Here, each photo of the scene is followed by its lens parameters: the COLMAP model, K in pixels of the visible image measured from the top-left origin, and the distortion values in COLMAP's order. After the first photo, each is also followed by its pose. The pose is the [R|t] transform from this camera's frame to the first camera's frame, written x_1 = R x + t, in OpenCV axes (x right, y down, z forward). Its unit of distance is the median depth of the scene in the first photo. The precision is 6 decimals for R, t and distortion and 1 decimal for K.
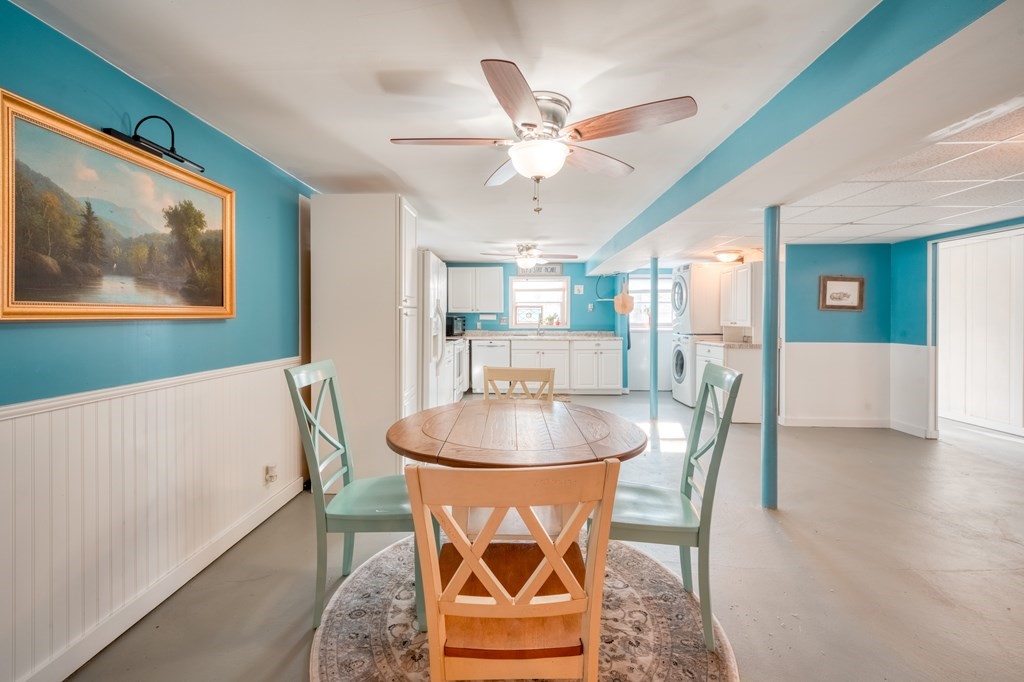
lens RADIAL K [[430.4, 0, 493.9], [0, 430.4, 319.8], [0, 0, 1]] dist [0.000438, -0.000700]
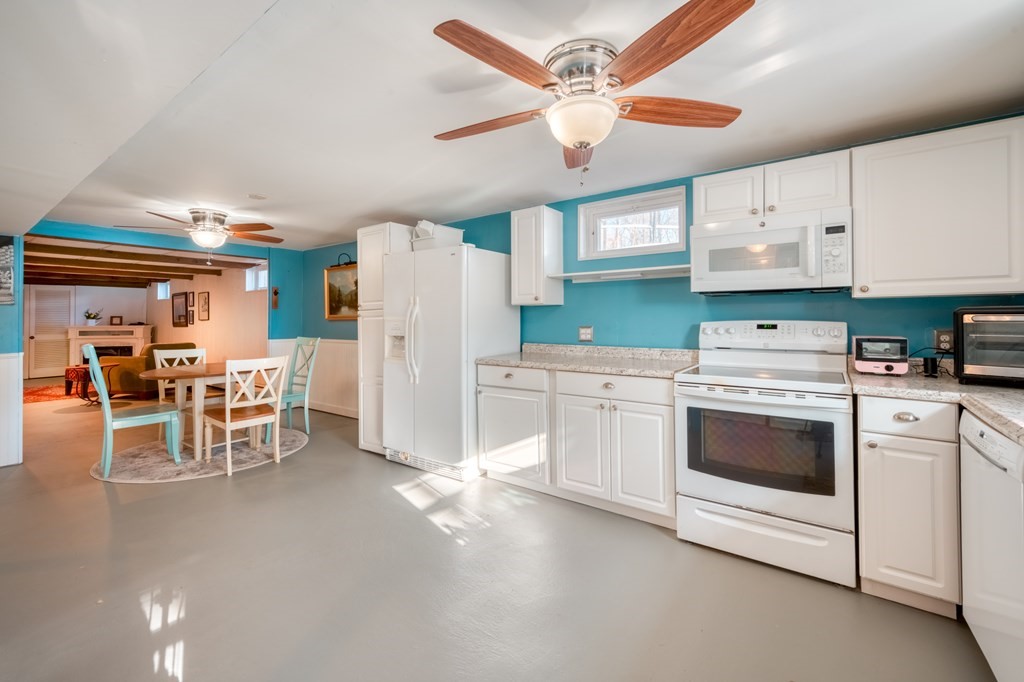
lens RADIAL K [[430.4, 0, 518.3], [0, 430.4, 316.0], [0, 0, 1]] dist [0.000438, -0.000700]
pose [[-0.547059, -0.001003, -0.837094, 0.257536], [0.002515, 0.999993, -0.002841, -0.002653], [0.837090, -0.003660, -0.547052, 0.861384]]
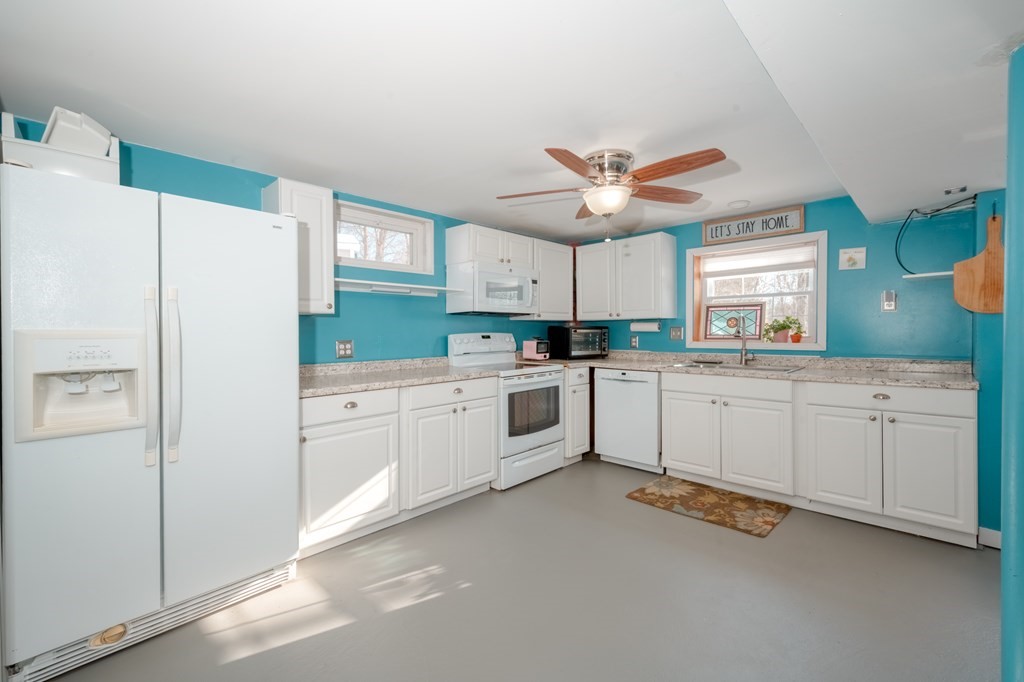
lens RADIAL K [[430.4, 0, 517.9], [0, 430.4, 339.6], [0, 0, 1]] dist [0.000438, -0.000700]
pose [[0.765938, 0.006901, -0.642877, 0.219067], [0.005444, 0.999837, 0.017219, -0.000061], [0.642891, -0.016688, 0.765776, 0.467732]]
